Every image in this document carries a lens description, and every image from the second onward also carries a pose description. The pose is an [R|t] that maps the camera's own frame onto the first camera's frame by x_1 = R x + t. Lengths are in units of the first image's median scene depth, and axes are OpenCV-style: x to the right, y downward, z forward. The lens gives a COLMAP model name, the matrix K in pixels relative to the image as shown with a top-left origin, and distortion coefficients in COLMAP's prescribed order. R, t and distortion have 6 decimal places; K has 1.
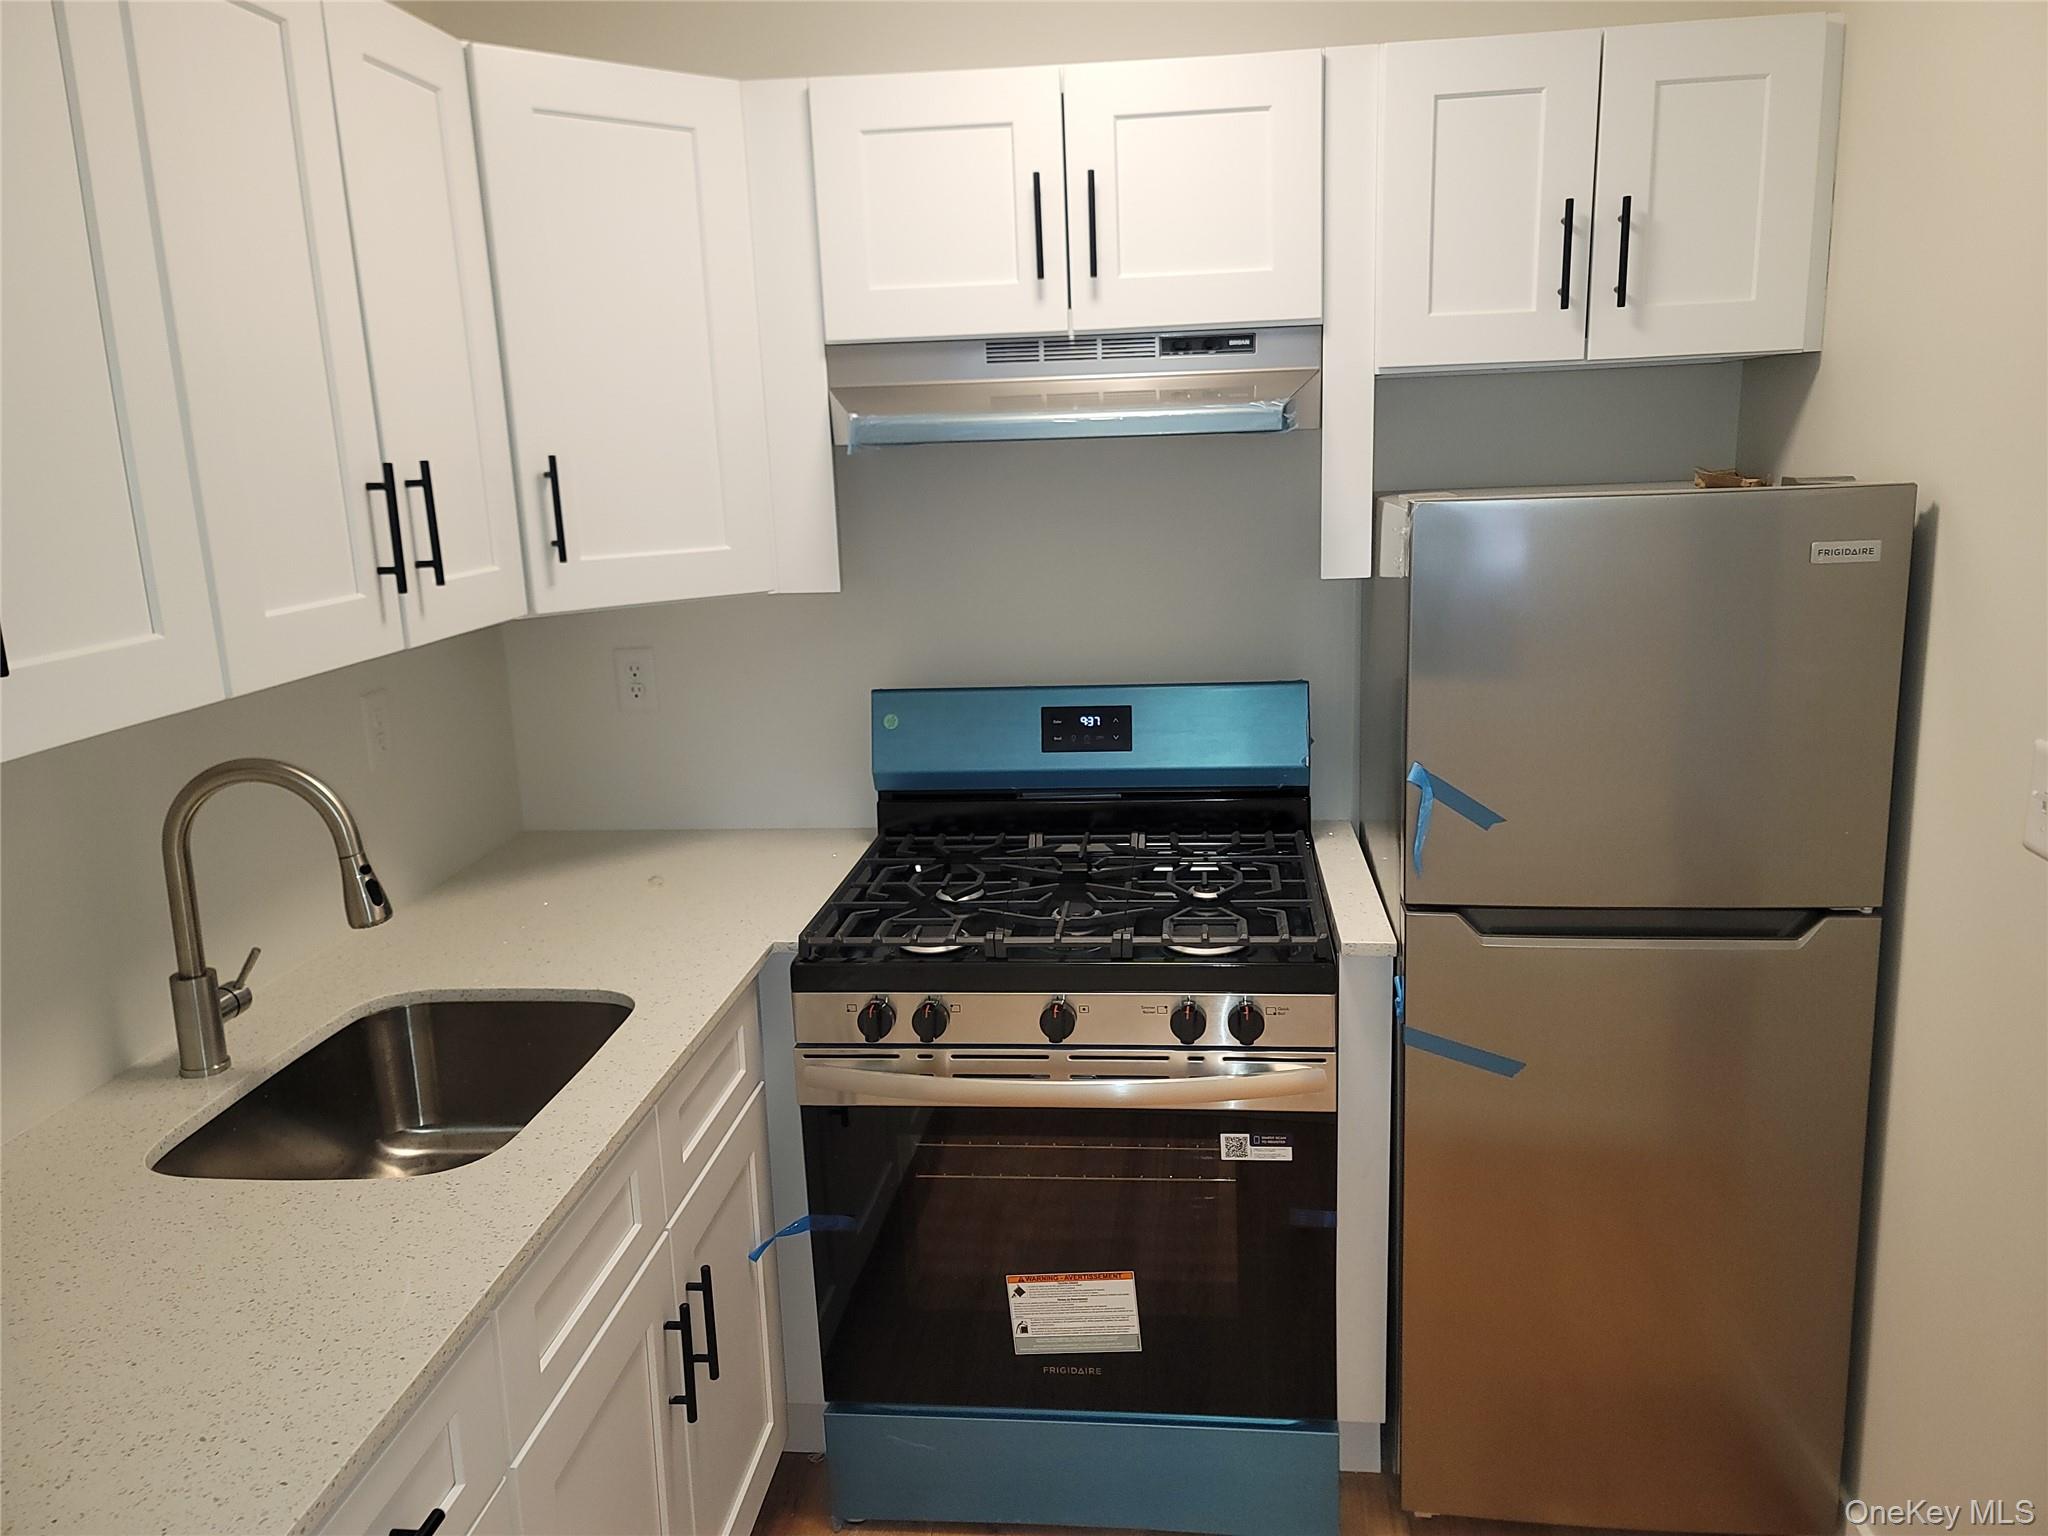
lens RADIAL K [[1505.7, 0, 1043.7], [0, 1505.7, 770.7], [0, 0, 1]] dist [0.085074, -0.058559]
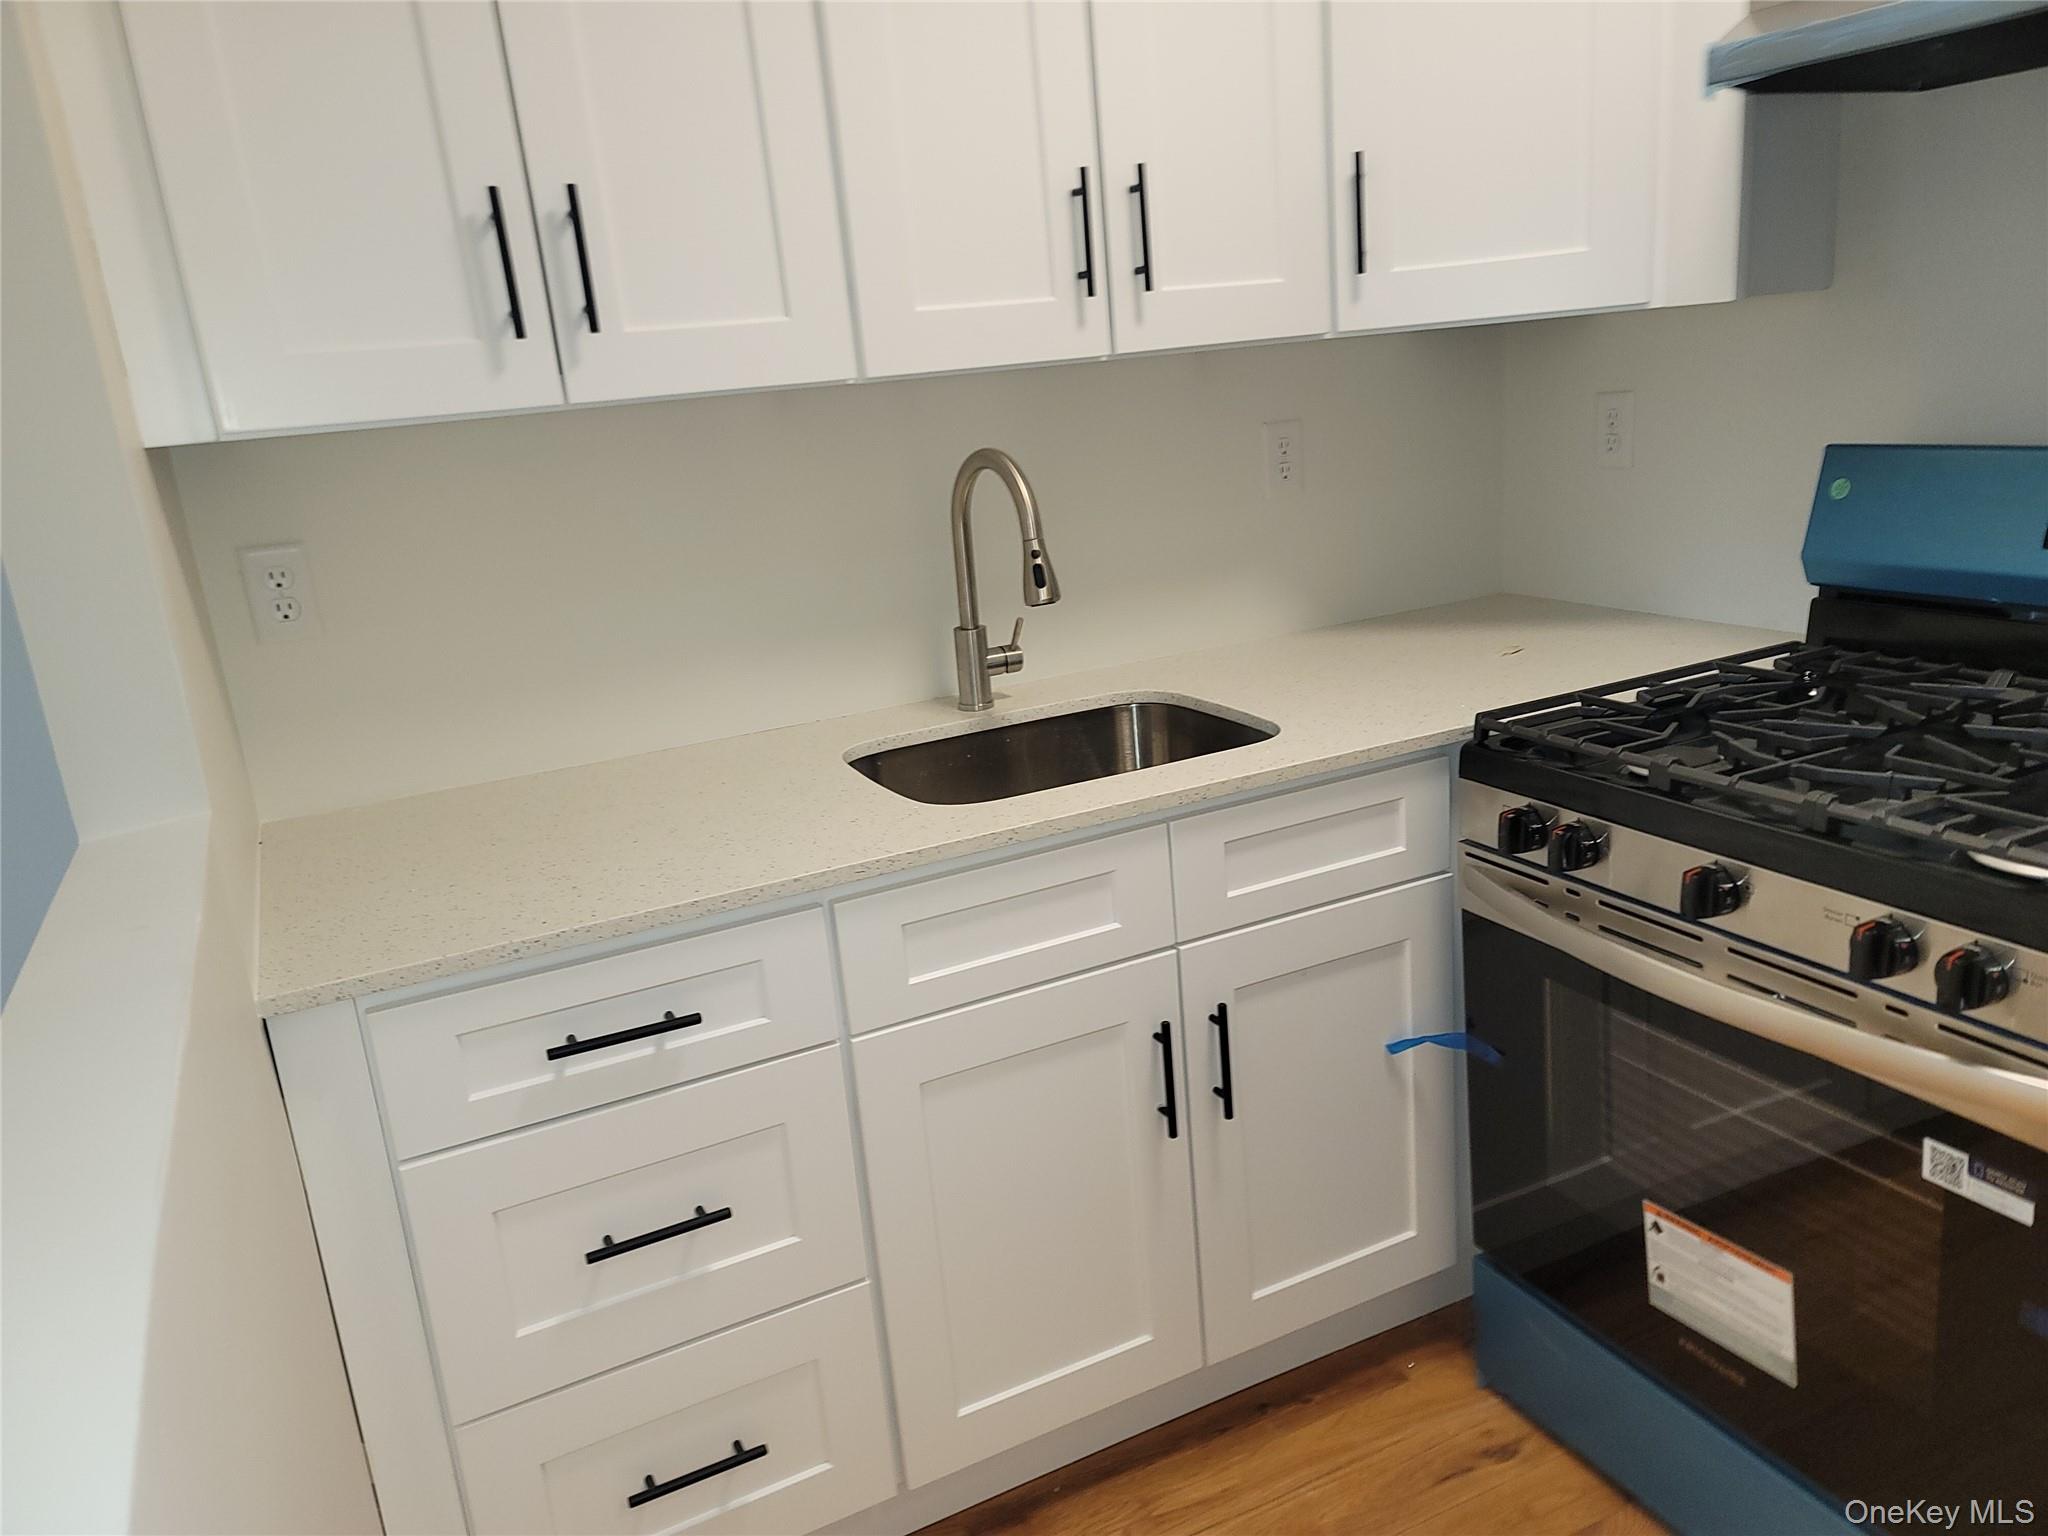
lens RADIAL K [[1505.7, 0, 1043.7], [0, 1505.7, 770.7], [0, 0, 1]] dist [0.085074, -0.058559]
pose [[0.537382, 0.218822, -0.814455, 0.399844], [-0.119200, 0.975764, 0.183513, 0.012267], [0.834872, -0.001533, 0.550442, 0.316670]]
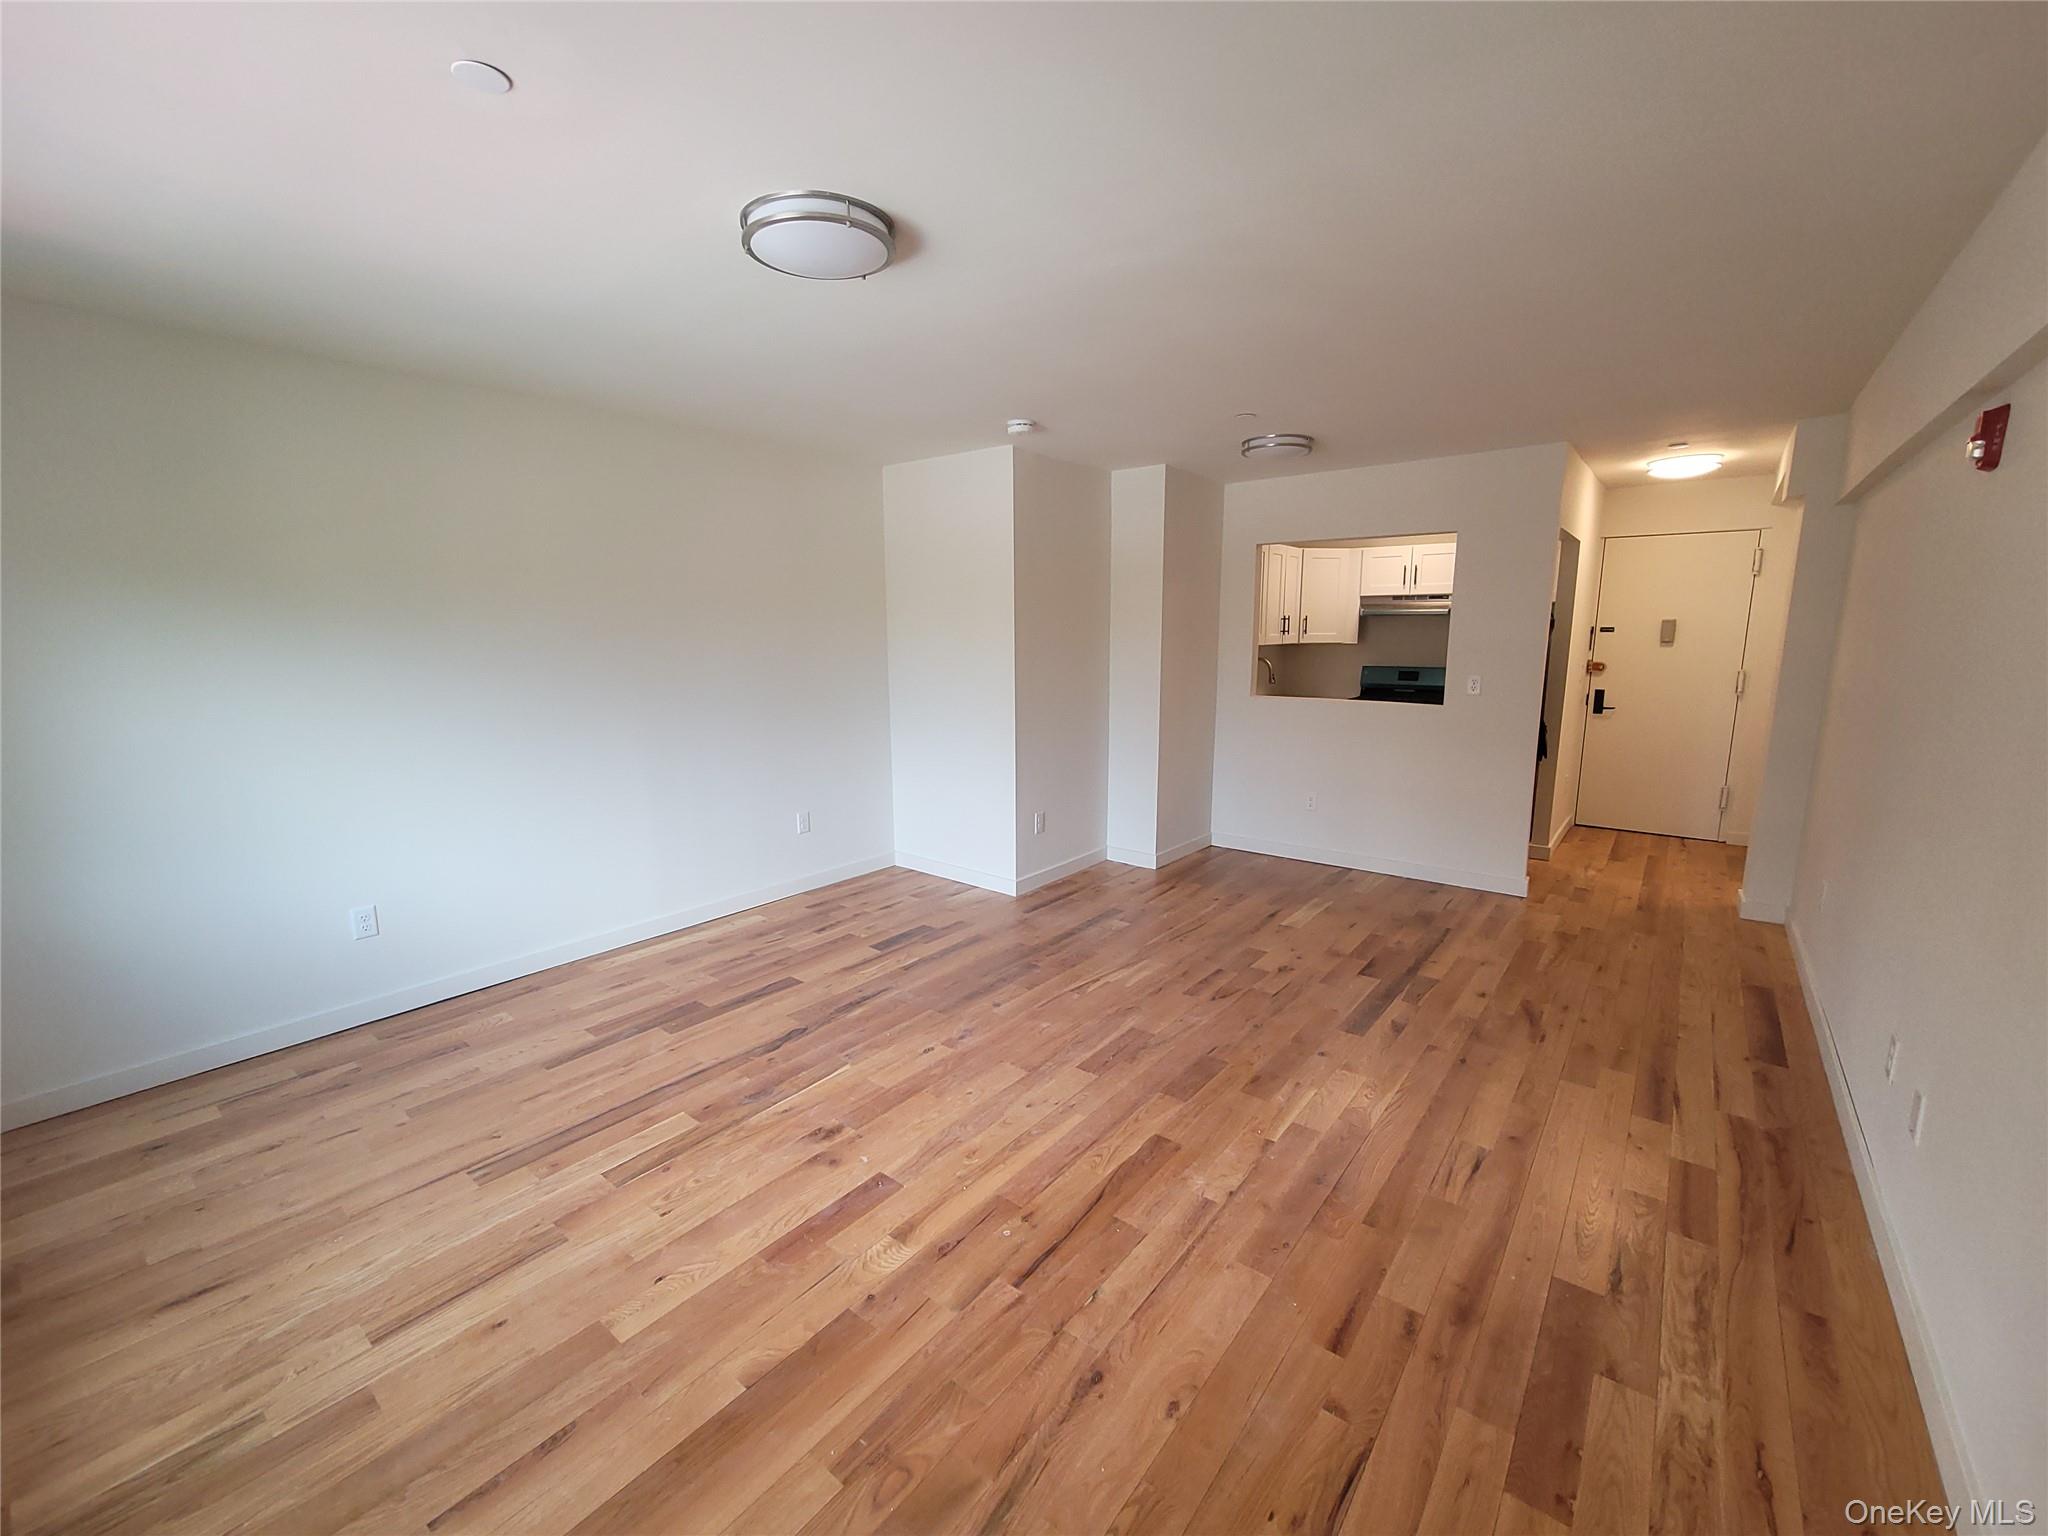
lens RADIAL K [[839.6, 0, 1024.0], [0, 839.6, 768.0], [0, 0, 1]] dist [-0.003259, -0.000223]
pose [[0.841161, 0.118370, -0.527671, 0.522541], [-0.140538, 0.990073, -0.001934, 0.517968], [0.522204, 0.075785, 0.849446, -2.207264]]
